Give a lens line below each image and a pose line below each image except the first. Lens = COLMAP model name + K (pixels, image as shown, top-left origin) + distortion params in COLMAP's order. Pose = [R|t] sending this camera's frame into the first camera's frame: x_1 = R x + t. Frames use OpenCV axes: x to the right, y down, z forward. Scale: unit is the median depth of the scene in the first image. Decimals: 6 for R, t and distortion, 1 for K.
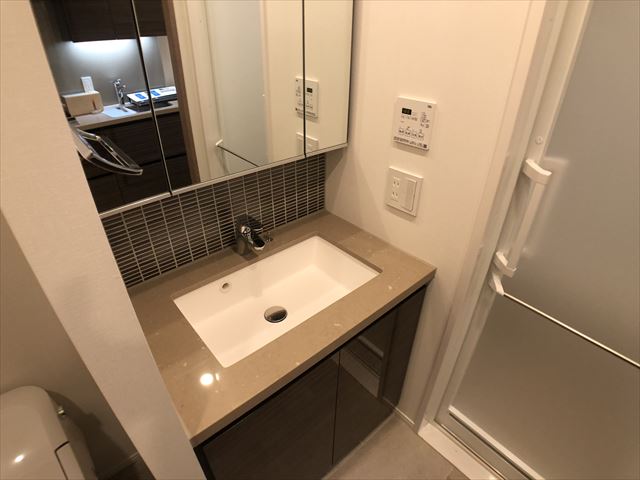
lens RADIAL K [[347.1, 0, 318.6], [0, 347.1, 242.8], [0, 0, 1]] dist [-0.077586, 0.004960]
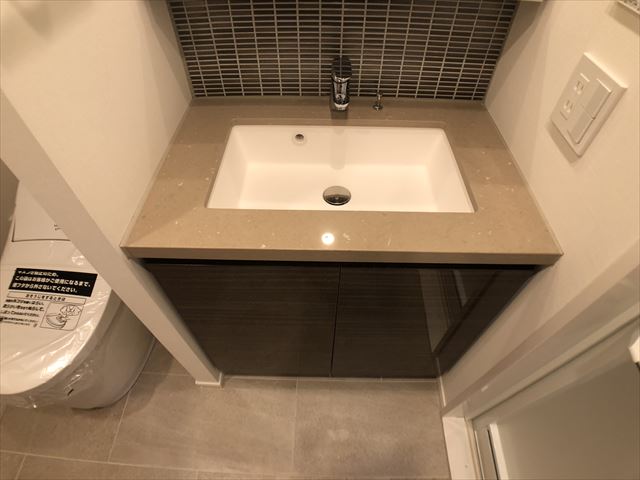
lens RADIAL K [[347.1, 0, 320.4], [0, 347.1, 235.2], [0, 0, 1]] dist [-0.077586, 0.004960]
pose [[0.739780, 0.516481, -0.431246, 0.251642], [-0.362308, 0.845846, 0.391506, -0.022133], [0.566973, -0.133385, 0.812865, 0.290803]]
